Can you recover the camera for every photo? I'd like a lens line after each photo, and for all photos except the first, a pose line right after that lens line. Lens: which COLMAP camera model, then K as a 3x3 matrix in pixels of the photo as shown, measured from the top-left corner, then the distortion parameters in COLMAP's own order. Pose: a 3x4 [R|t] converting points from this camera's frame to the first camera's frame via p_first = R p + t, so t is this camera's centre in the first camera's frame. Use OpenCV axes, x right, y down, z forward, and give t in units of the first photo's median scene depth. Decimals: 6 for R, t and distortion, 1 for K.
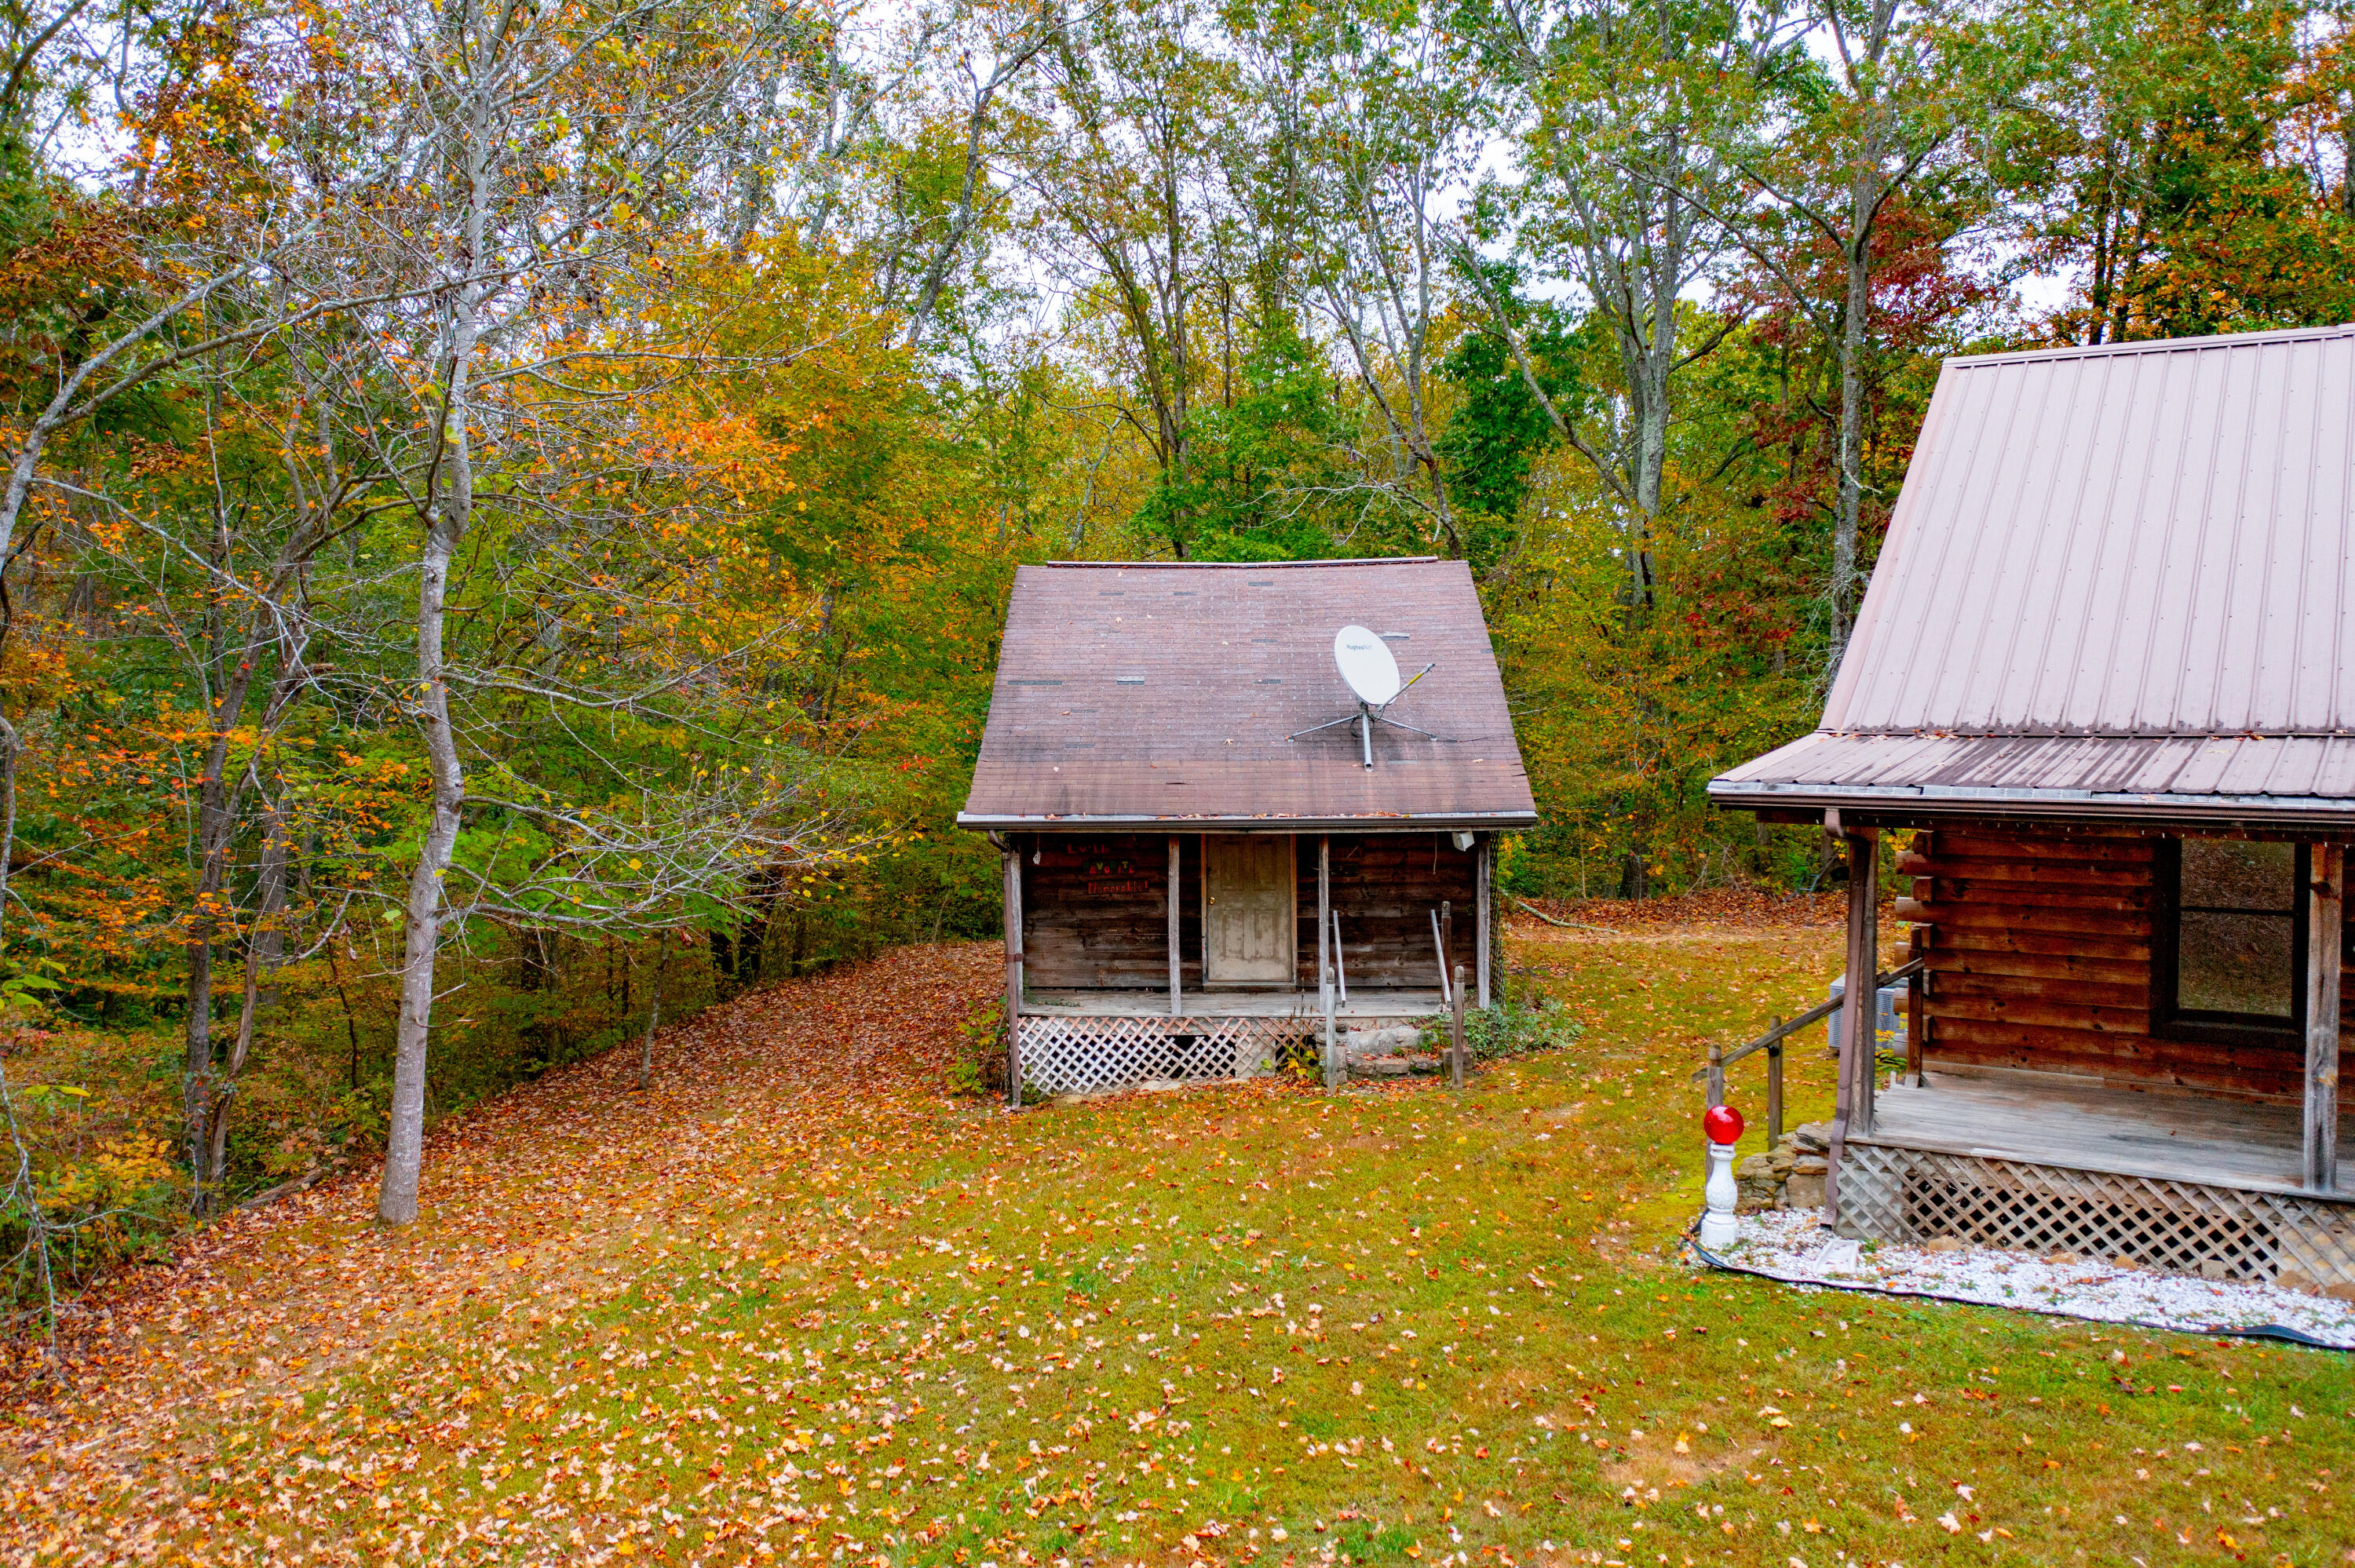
lens RADIAL K [[1853.9, 0, 1174.4], [0, 1853.9, 785.6], [0, 0, 1]] dist [-0.016718, 0.002302]
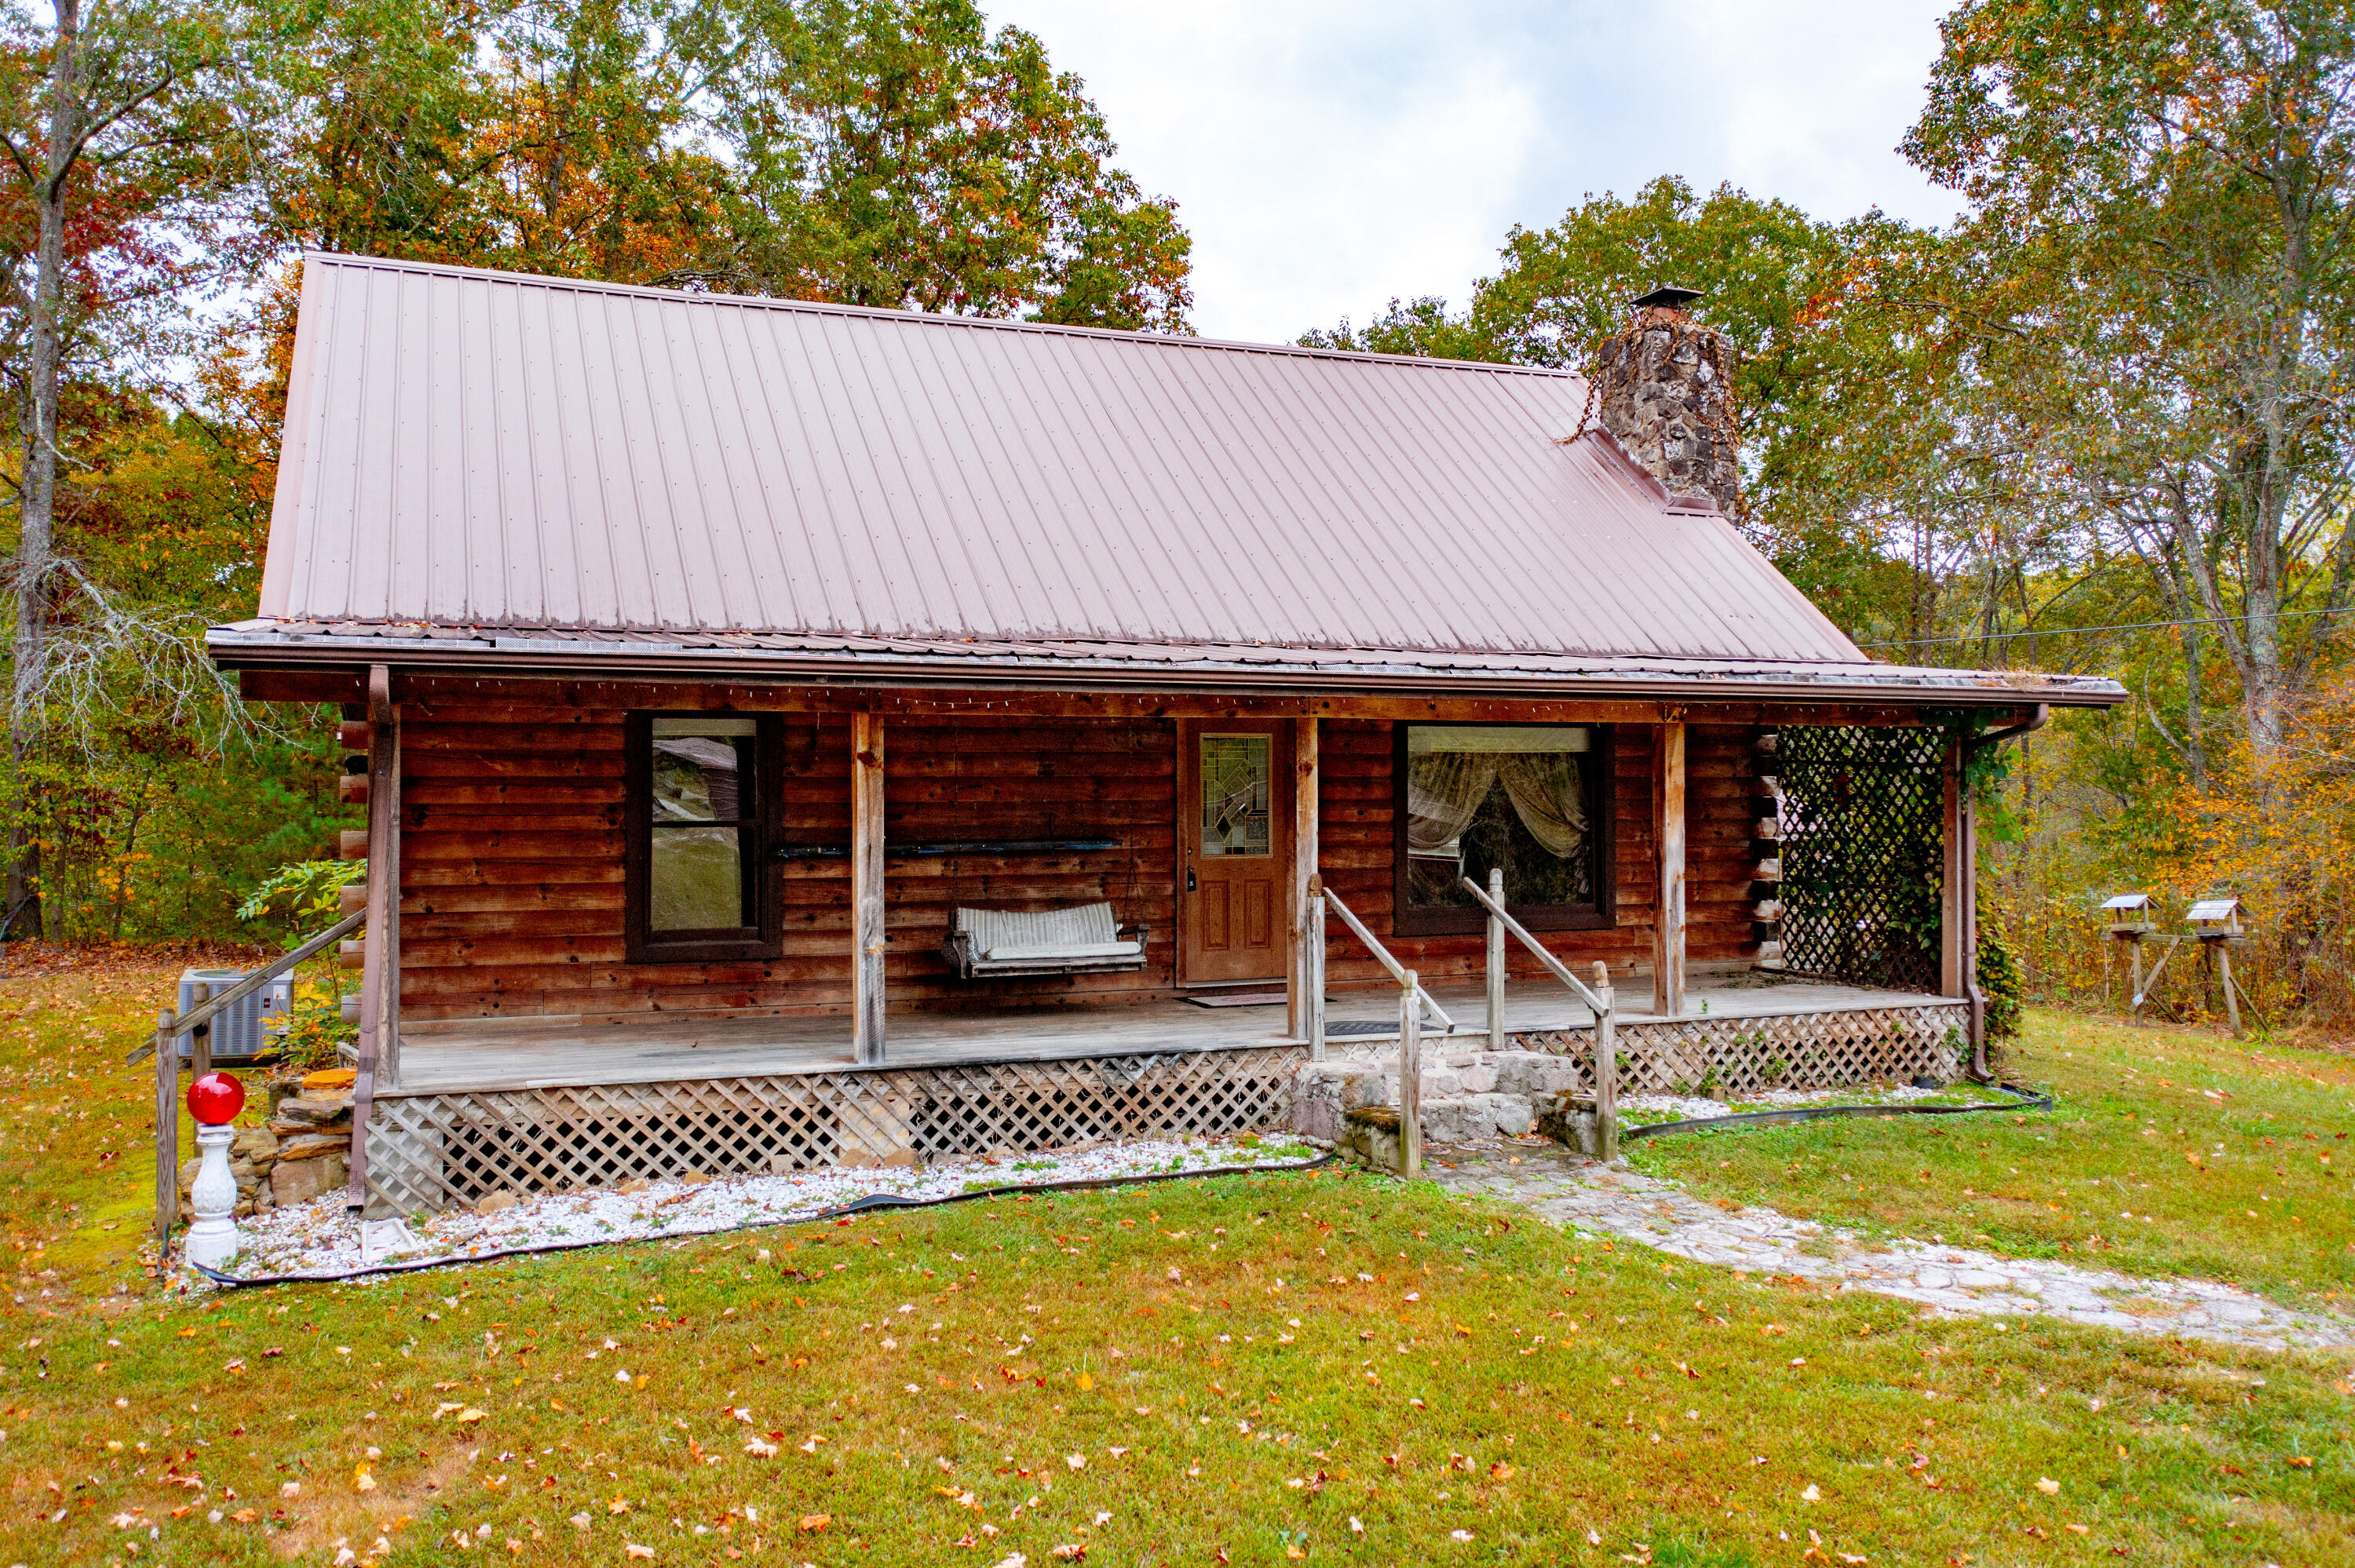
lens RADIAL K [[1853.9, 0, 1170.3], [0, 1853.9, 792.8], [0, 0, 1]] dist [-0.016718, 0.002302]
pose [[0.568039, 0.005108, 0.822986, -0.092483], [0.038144, 0.998743, -0.032526, 0.093972], [-0.822117, 0.049868, 0.567130, 0.243100]]
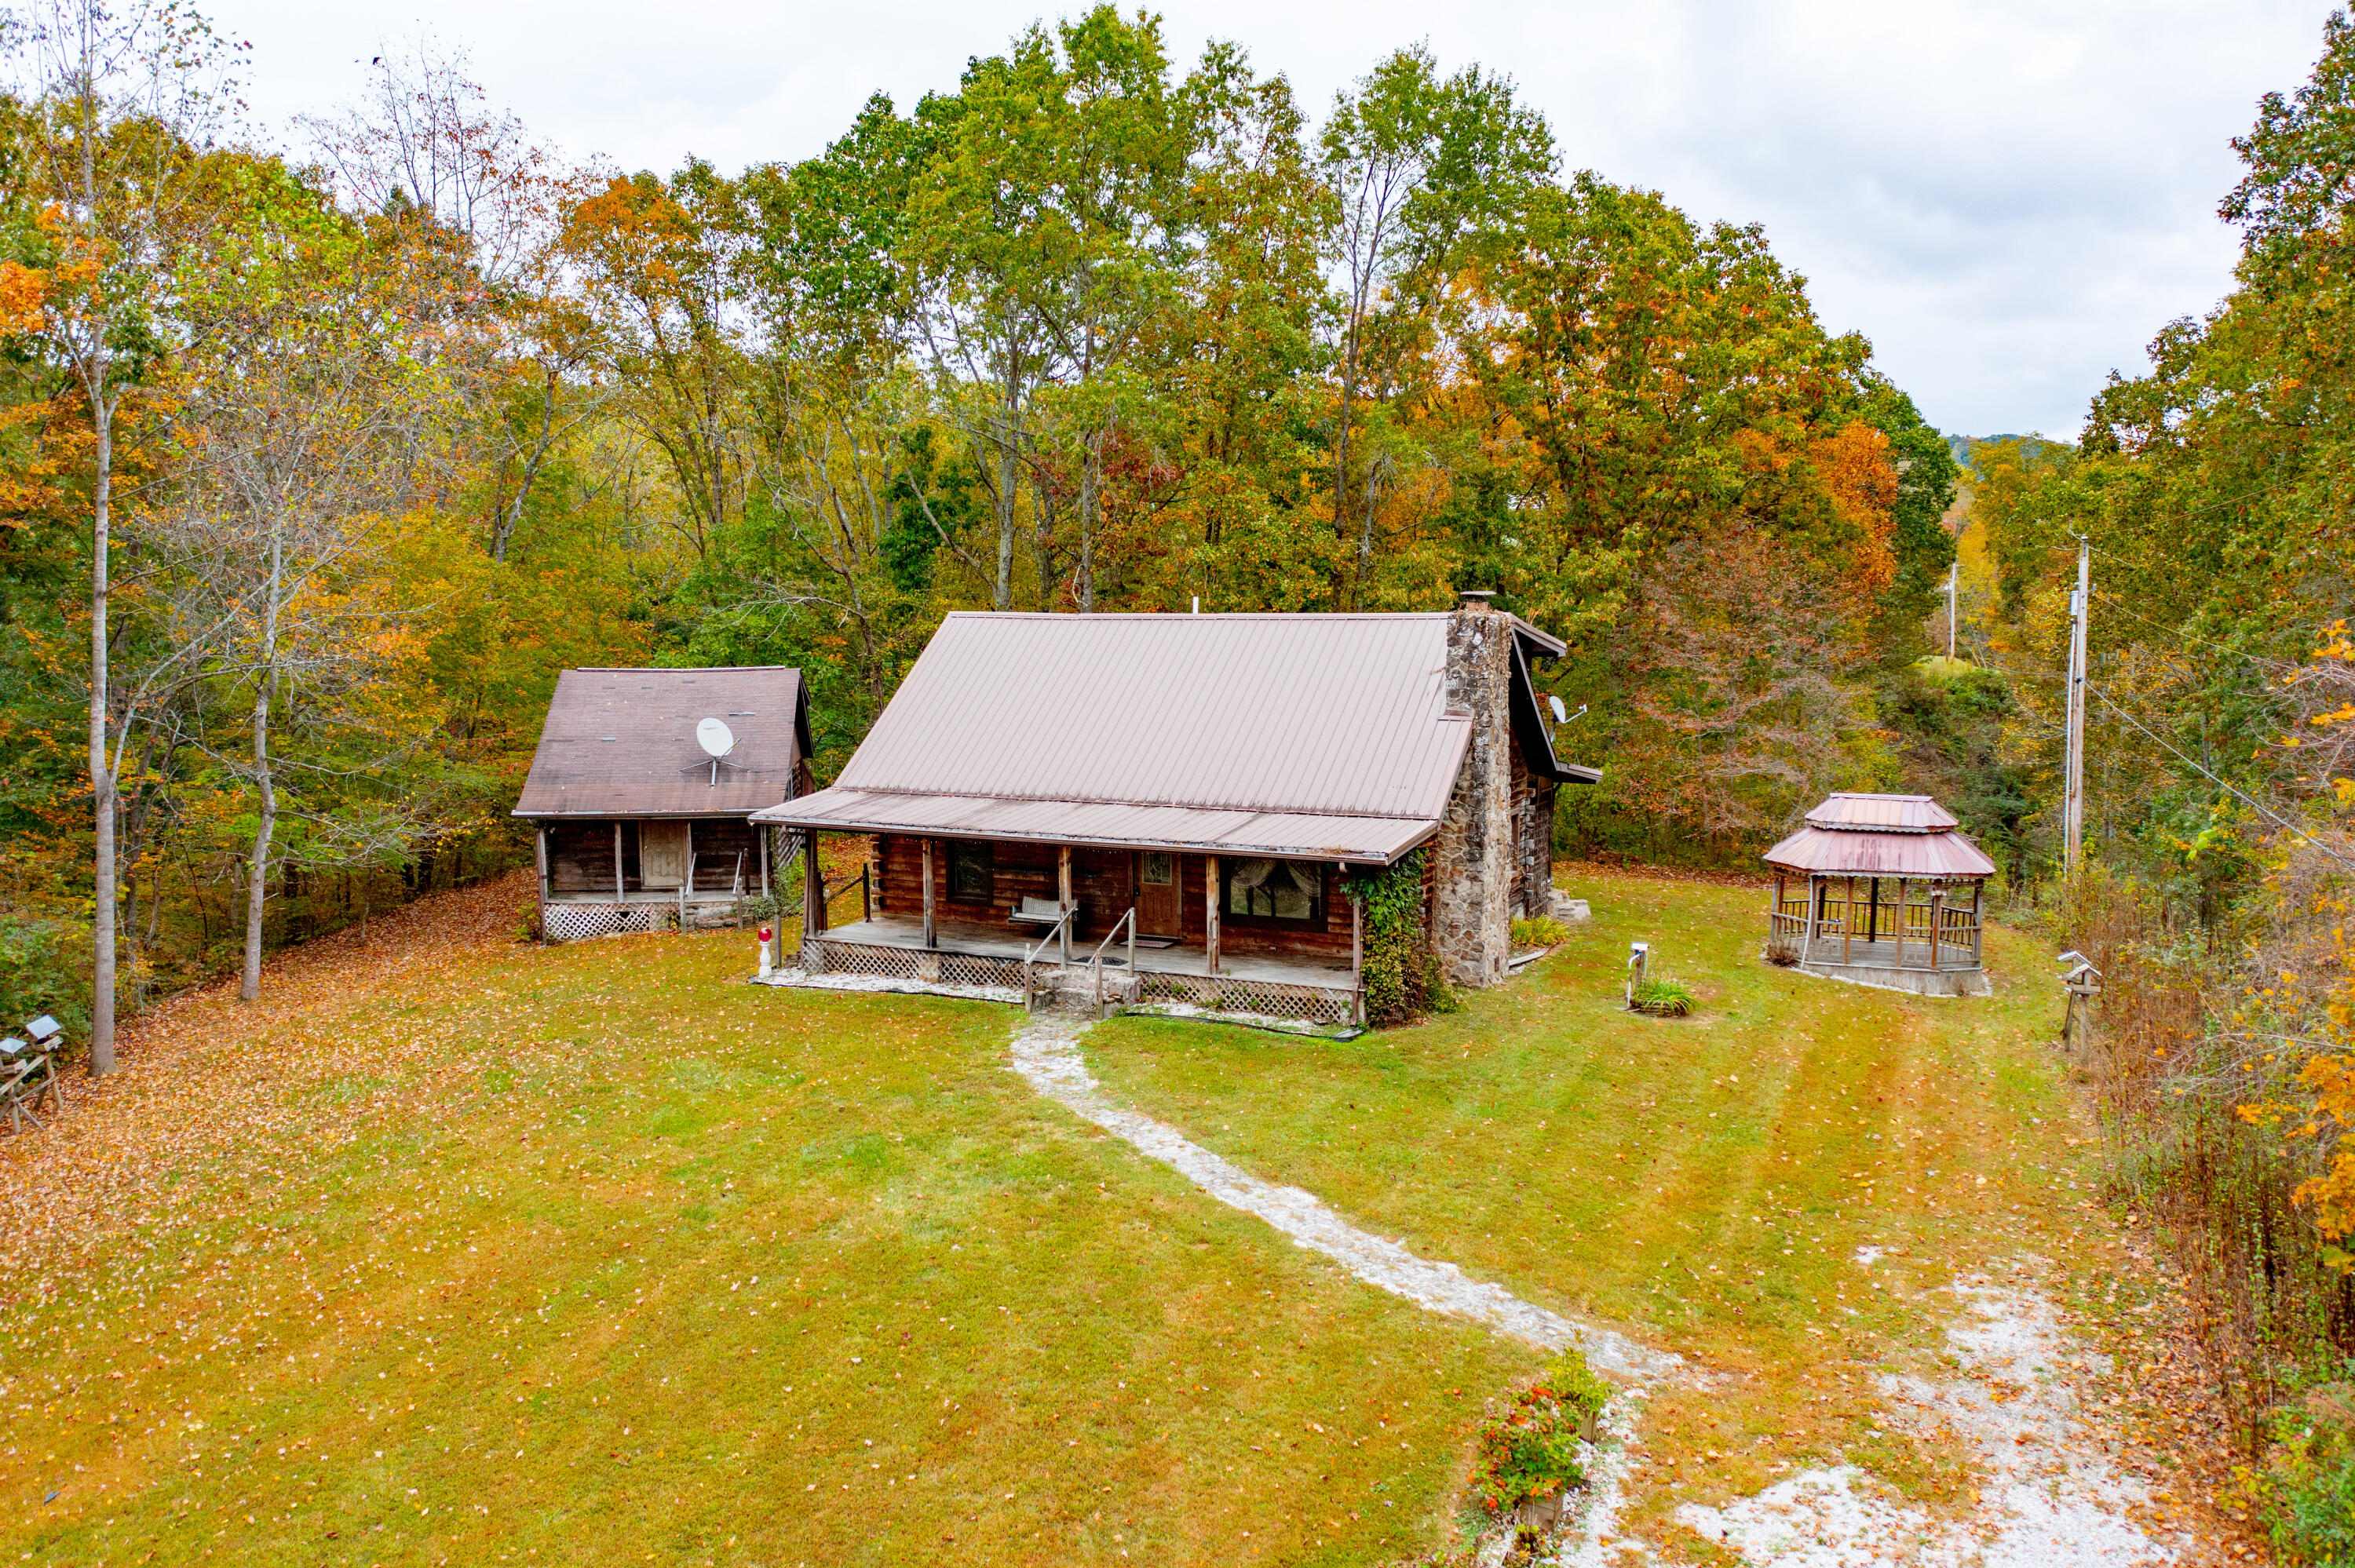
lens RADIAL K [[1853.9, 0, 1166.0], [0, 1853.9, 783.9], [0, 0, 1]] dist [-0.016718, 0.002302]
pose [[0.990424, -0.008274, 0.137814, 0.489992], [0.001326, 0.998727, 0.050425, -0.178895], [-0.138055, -0.049759, 0.989174, -1.778752]]
